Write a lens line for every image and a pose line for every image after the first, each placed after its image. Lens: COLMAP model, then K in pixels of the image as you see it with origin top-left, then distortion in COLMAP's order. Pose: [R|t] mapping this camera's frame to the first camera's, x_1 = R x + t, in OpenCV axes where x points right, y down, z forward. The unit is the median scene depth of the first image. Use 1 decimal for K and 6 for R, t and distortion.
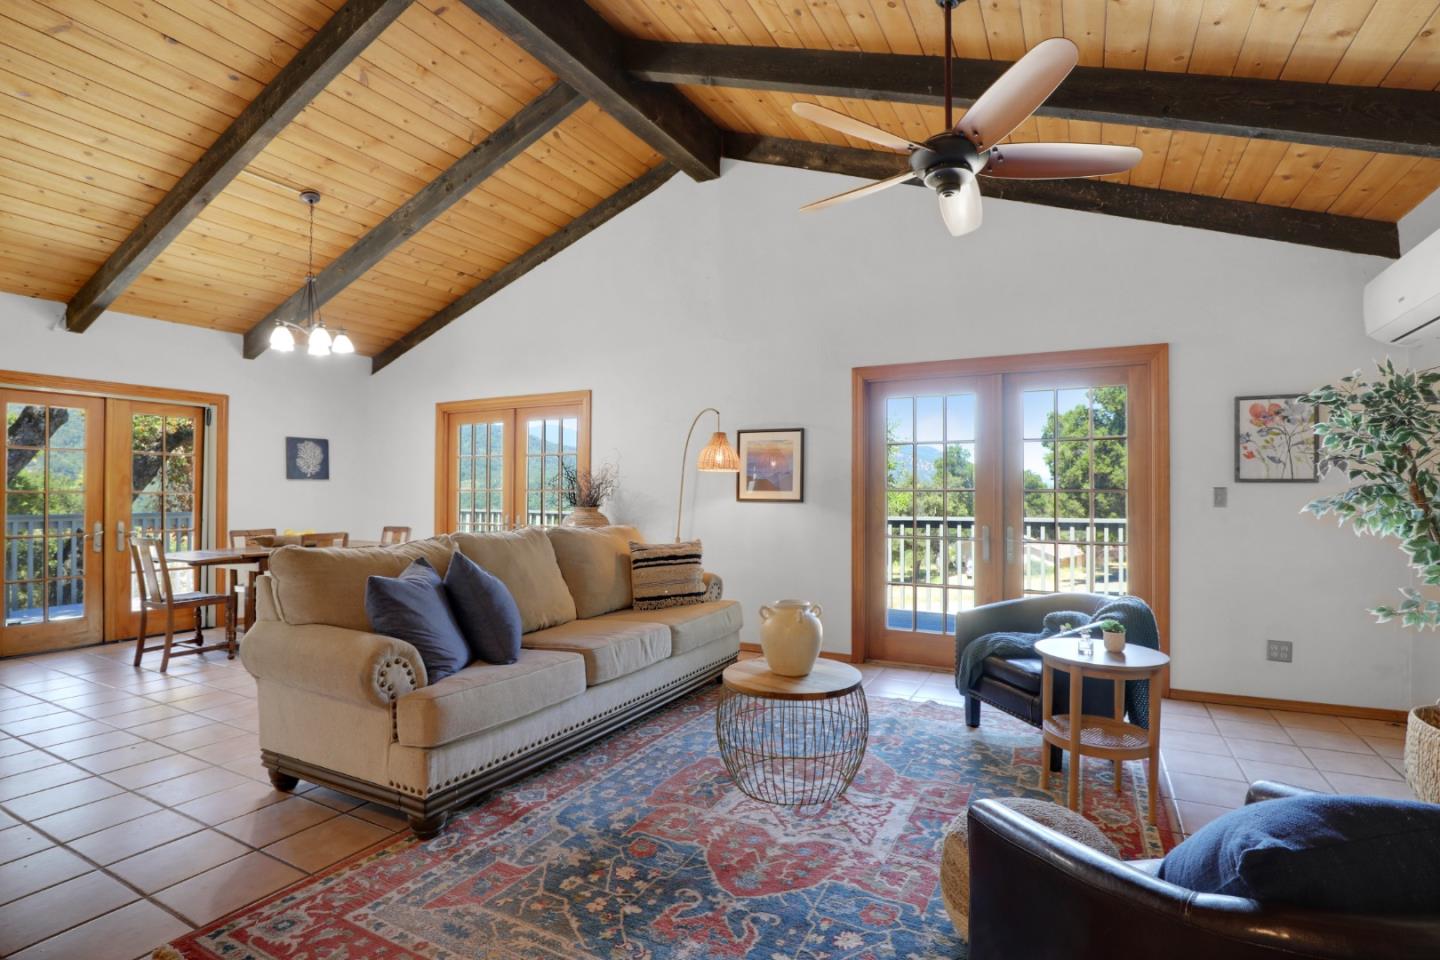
lens RADIAL K [[674.1, 0, 718.7], [0, 674.1, 484.6], [0, 0, 1]] dist [-0.004328, 0.000158]
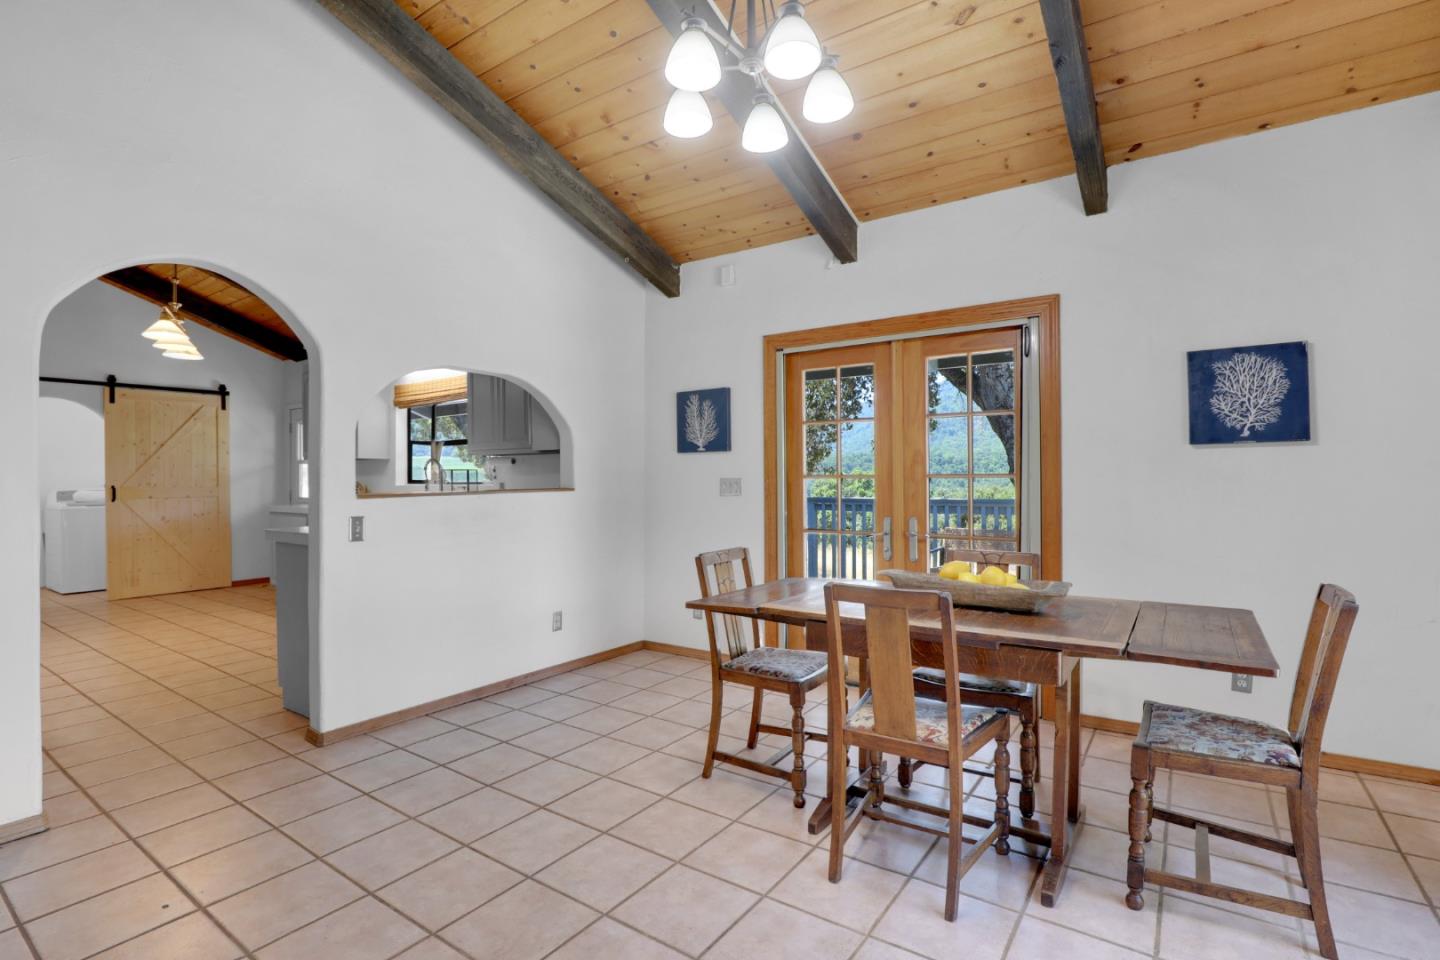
lens RADIAL K [[674.1, 0, 722.8], [0, 674.1, 479.3], [0, 0, 1]] dist [-0.004328, 0.000158]
pose [[-0.120672, -0.008691, -0.992654, -0.202521], [0.006527, 0.999933, -0.009548, 0.024497], [0.992671, -0.007631, -0.120607, 1.006700]]
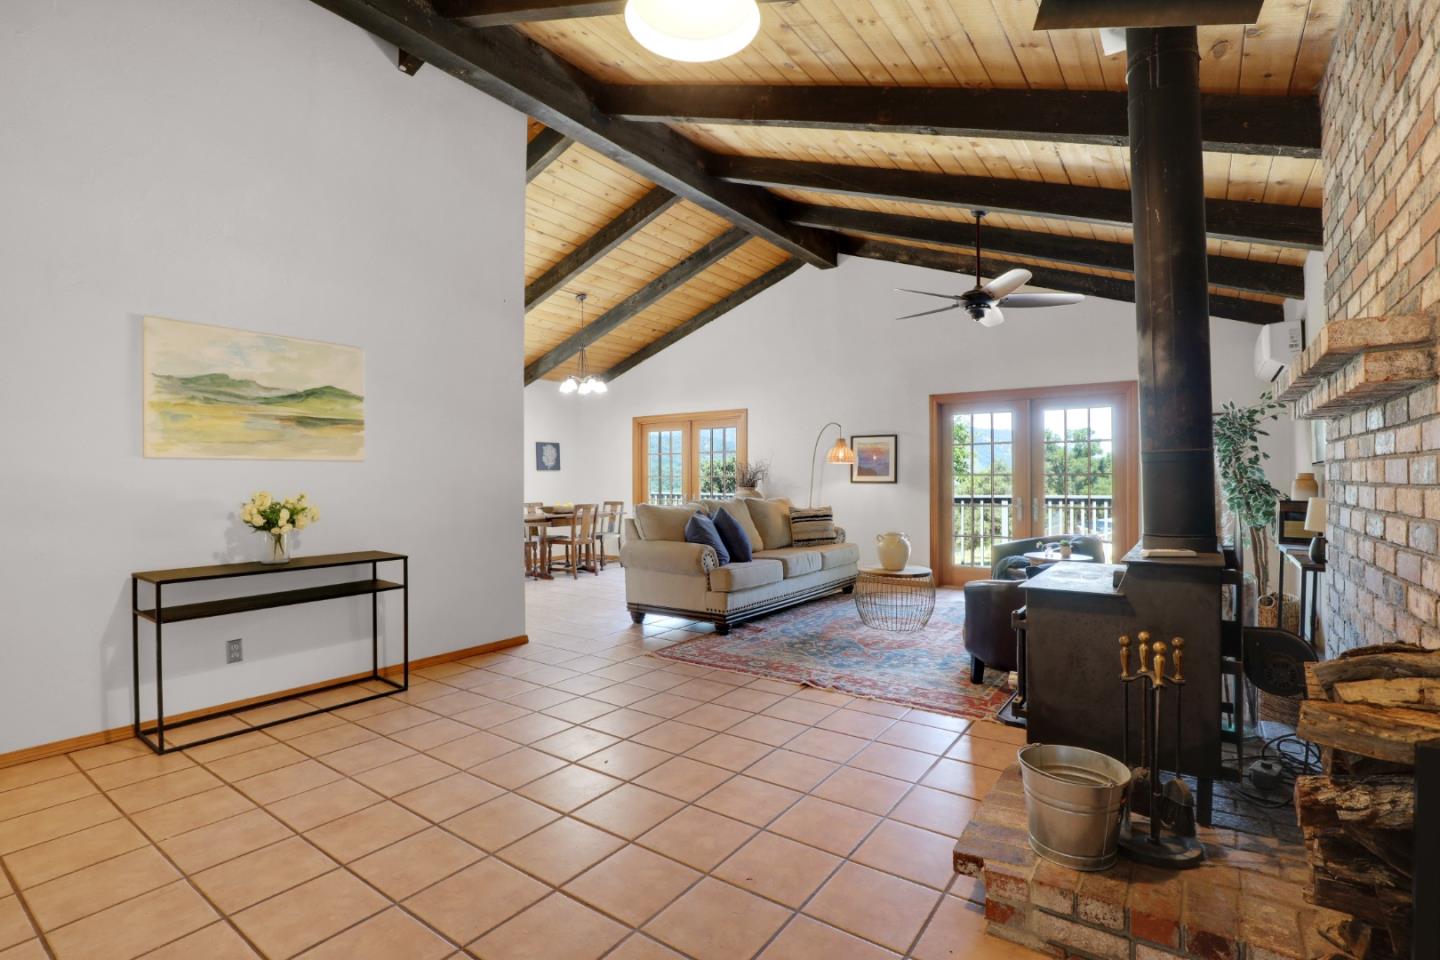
lens RADIAL K [[674.1, 0, 687.4], [0, 674.1, 477.9], [0, 0, 1]] dist [-0.004328, 0.000158]
pose [[0.986747, -0.006243, -0.162147, -0.094125], [0.007910, 0.999922, 0.009638, -0.004172], [0.162074, -0.010793, 0.986720, -0.581388]]
